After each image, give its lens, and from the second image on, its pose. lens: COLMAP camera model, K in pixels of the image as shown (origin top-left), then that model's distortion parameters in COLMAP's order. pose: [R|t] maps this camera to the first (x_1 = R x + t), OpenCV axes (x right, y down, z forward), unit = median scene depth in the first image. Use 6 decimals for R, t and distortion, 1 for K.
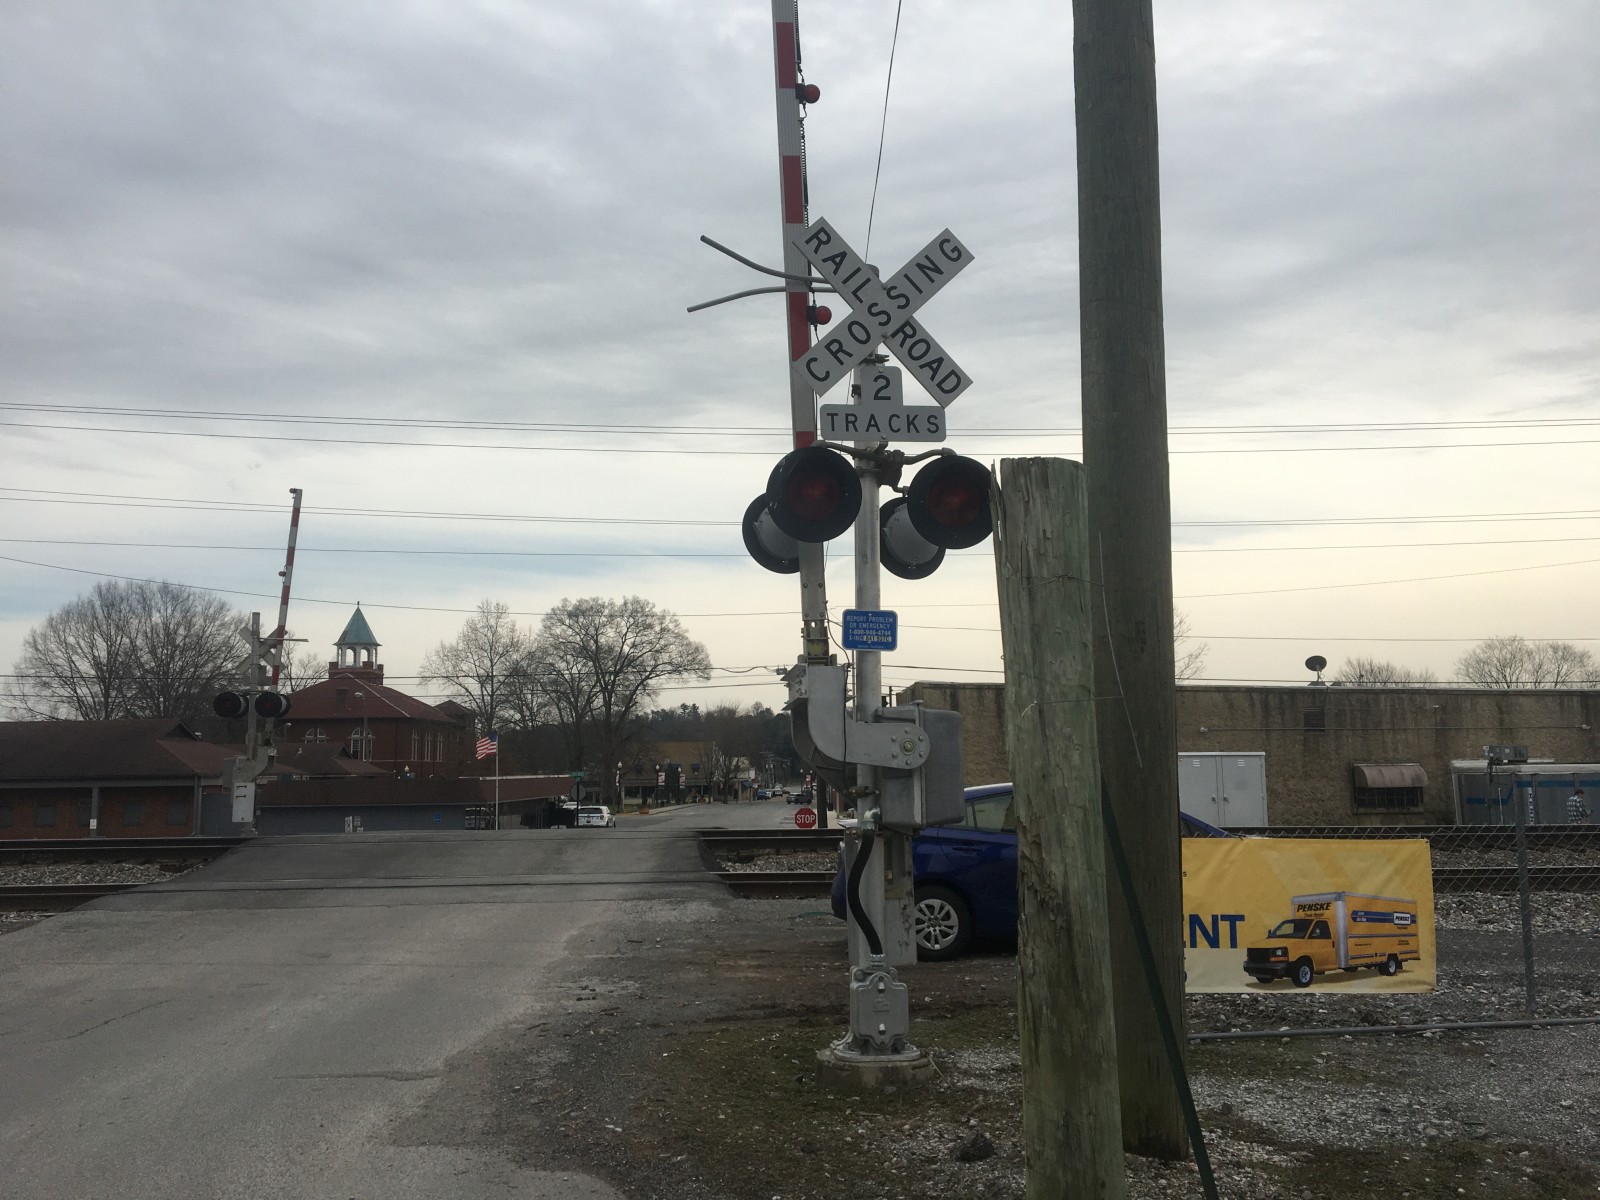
lens RADIAL K [[1357.5, 0, 800.0], [0, 1357.5, 600.0], [0, 0, 1]] dist [0.106543, -0.217373]
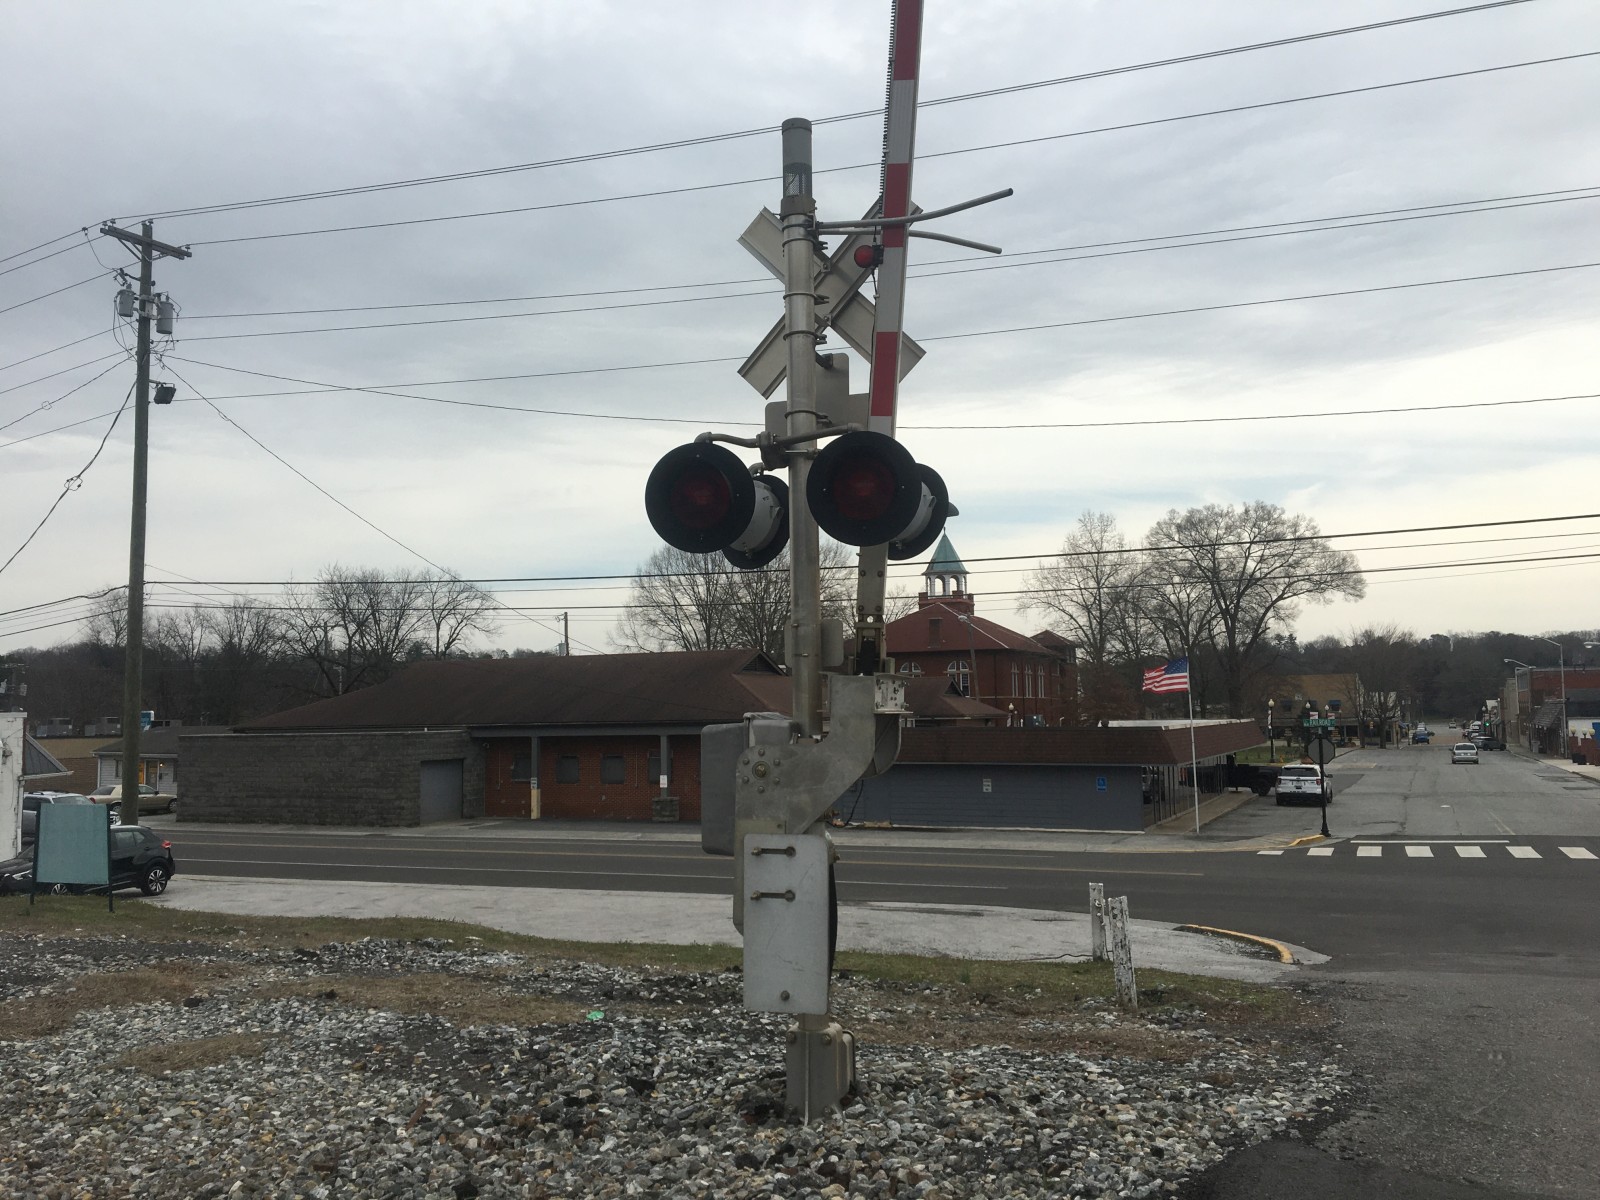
lens RADIAL K [[1357.5, 0, 800.0], [0, 1357.5, 600.0], [0, 0, 1]] dist [0.106543, -0.217373]
pose [[0.915562, -0.033946, -0.400742, -0.226237], [0.052819, 0.997950, 0.036140, 0.062715], [0.398694, -0.054255, 0.915478, 0.580093]]
